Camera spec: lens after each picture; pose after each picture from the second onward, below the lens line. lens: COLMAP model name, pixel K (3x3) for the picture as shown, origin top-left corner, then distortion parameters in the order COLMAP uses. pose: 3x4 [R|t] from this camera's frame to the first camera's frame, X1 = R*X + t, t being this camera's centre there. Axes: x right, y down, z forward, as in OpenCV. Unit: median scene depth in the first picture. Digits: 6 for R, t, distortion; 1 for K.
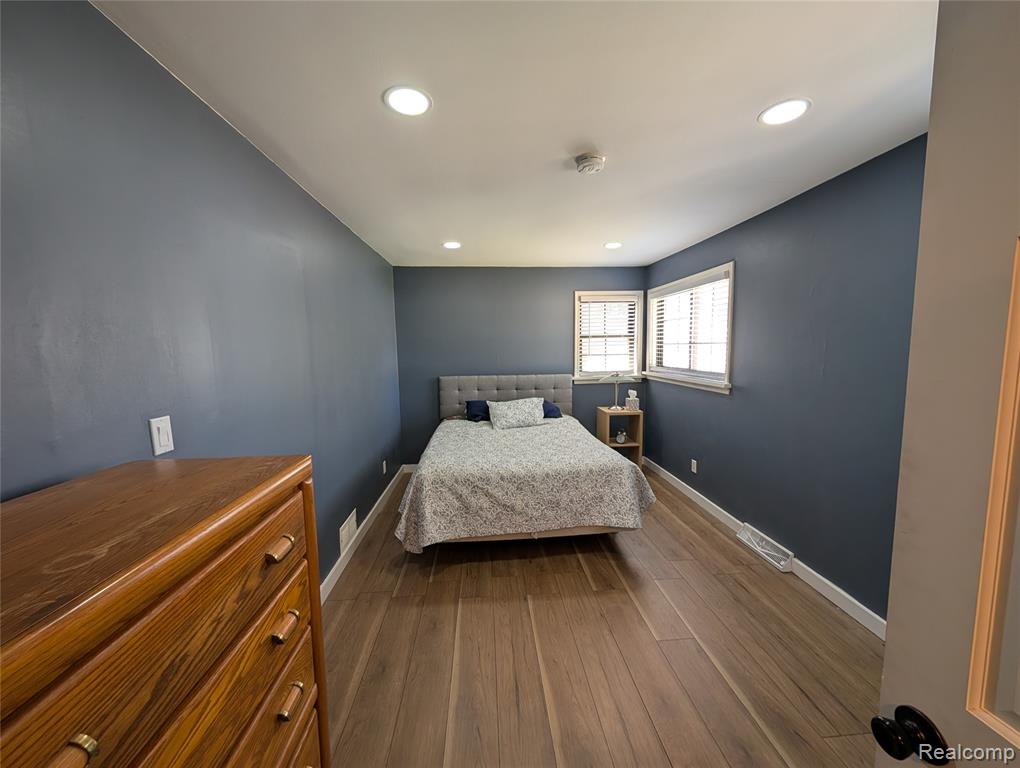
lens RADIAL K [[384.3, 0, 507.7], [0, 384.3, 384.2], [0, 0, 1]] dist [-0.003077, 0.000351]
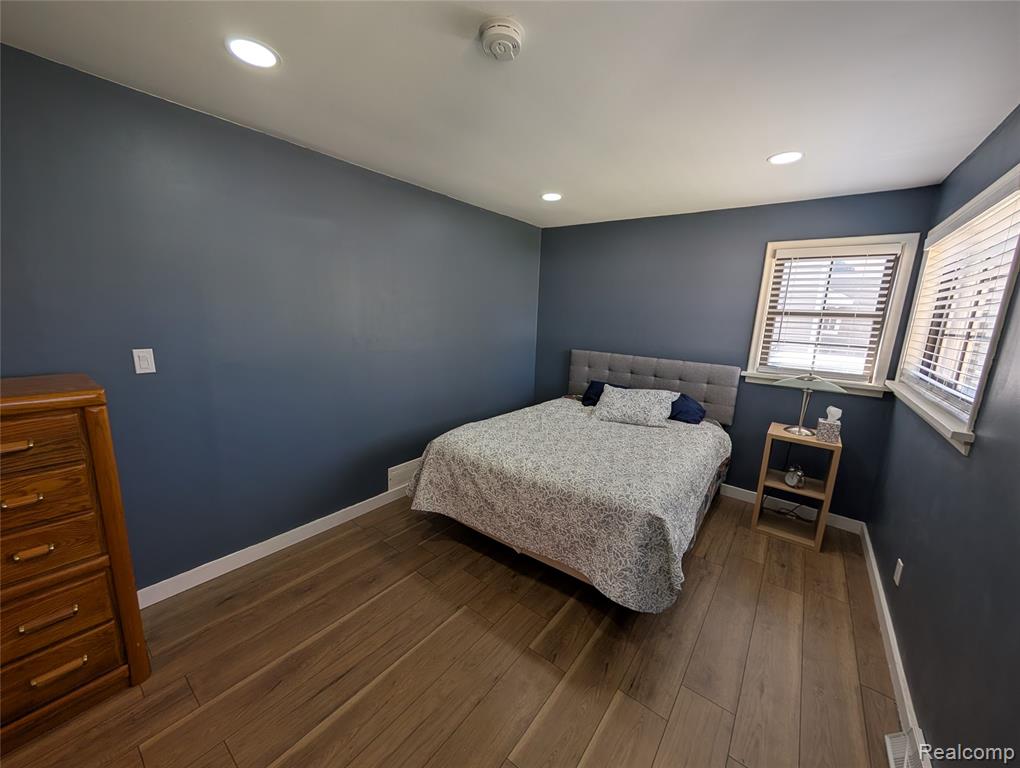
lens RADIAL K [[384.3, 0, 511.0], [0, 384.3, 385.1], [0, 0, 1]] dist [-0.003077, 0.000351]
pose [[0.747665, 0.169726, -0.642021, 0.400753], [-0.114498, 0.985256, 0.127125, -0.045275], [0.654131, -0.021537, 0.756075, 0.276135]]
